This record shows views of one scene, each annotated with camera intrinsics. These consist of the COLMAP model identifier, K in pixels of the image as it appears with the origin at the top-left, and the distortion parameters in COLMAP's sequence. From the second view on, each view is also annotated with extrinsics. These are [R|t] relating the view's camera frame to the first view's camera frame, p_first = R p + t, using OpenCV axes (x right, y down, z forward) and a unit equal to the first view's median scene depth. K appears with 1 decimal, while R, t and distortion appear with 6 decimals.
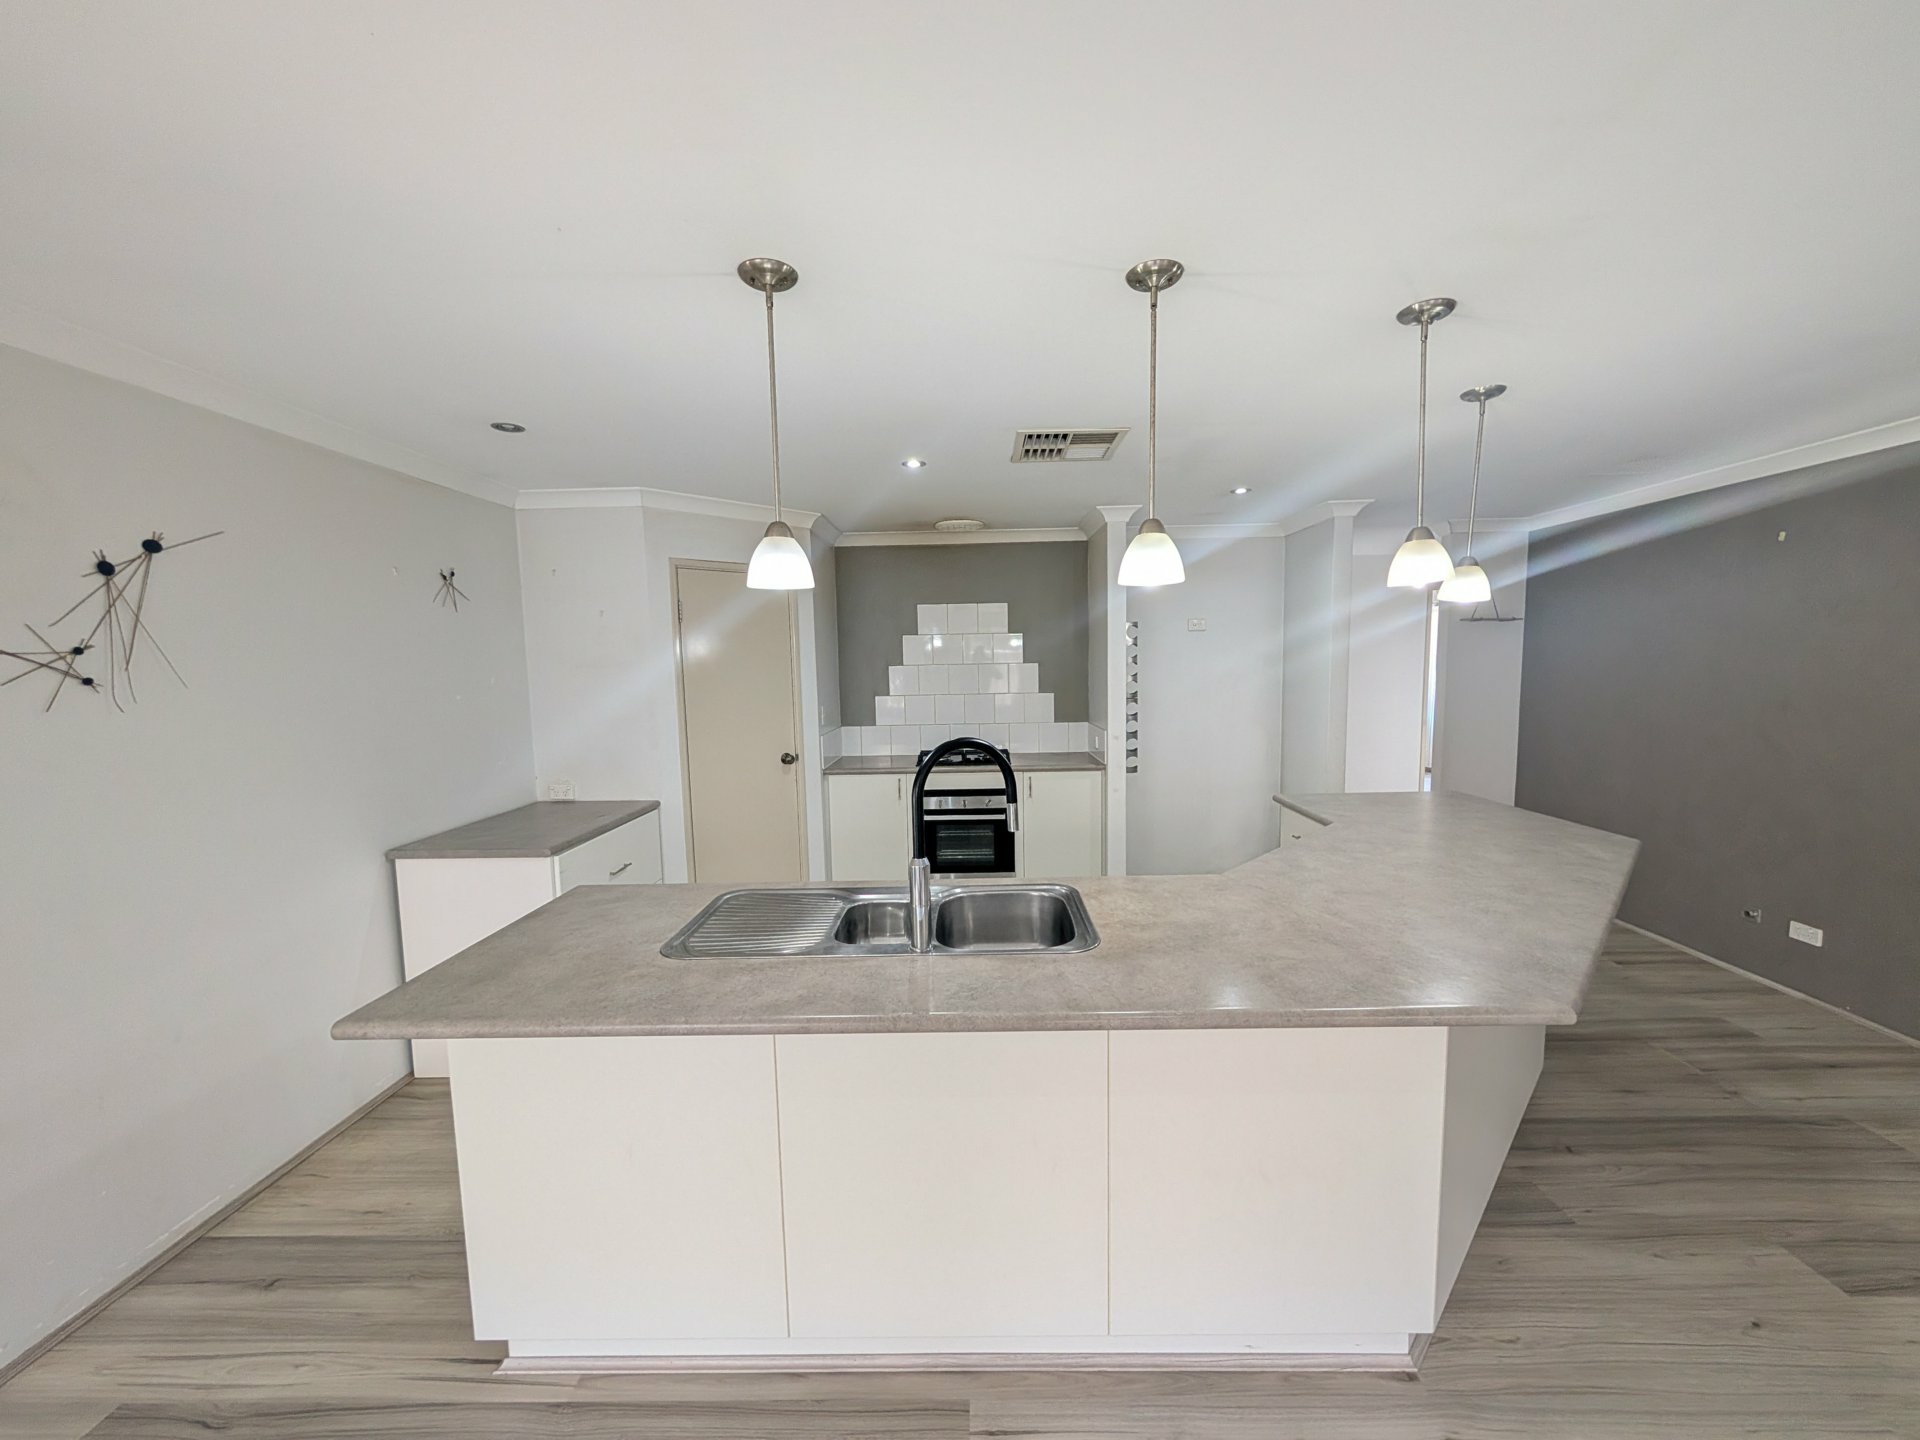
lens RADIAL K [[725.8, 0, 966.3], [0, 725.8, 733.7], [0, 0, 1]] dist [-0.000880, 0.000061]
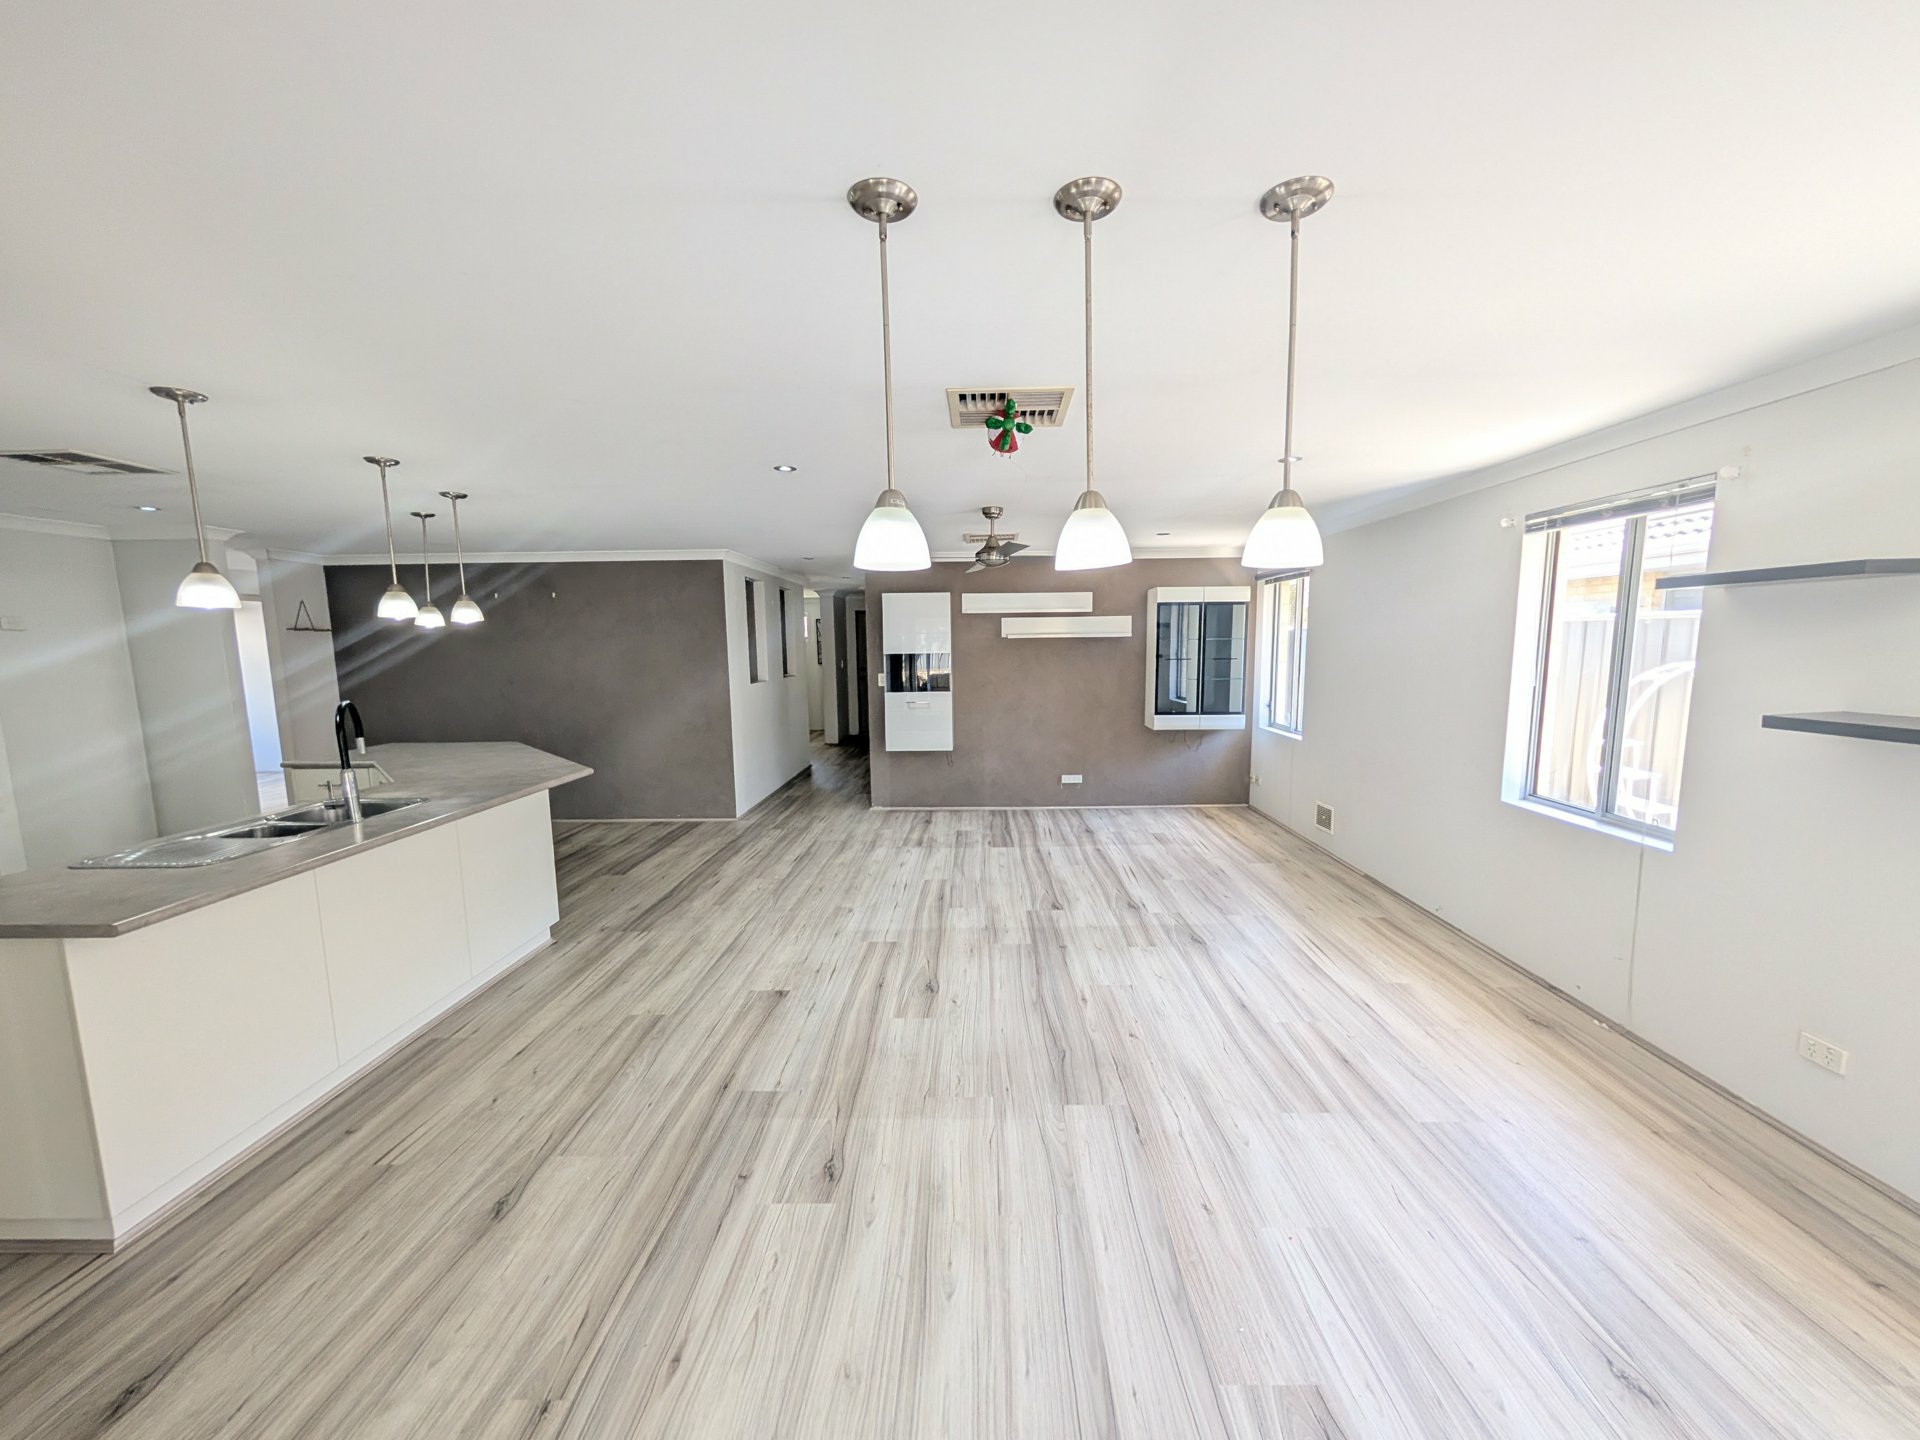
lens RADIAL K [[725.8, 0, 966.3], [0, 725.8, 733.7], [0, 0, 1]] dist [-0.000880, 0.000061]
pose [[0.002430, -0.105309, 0.994437, -0.926045], [0.112215, 0.988187, 0.104373, 0.036094], [-0.993681, 0.111337, 0.014219, -0.271897]]
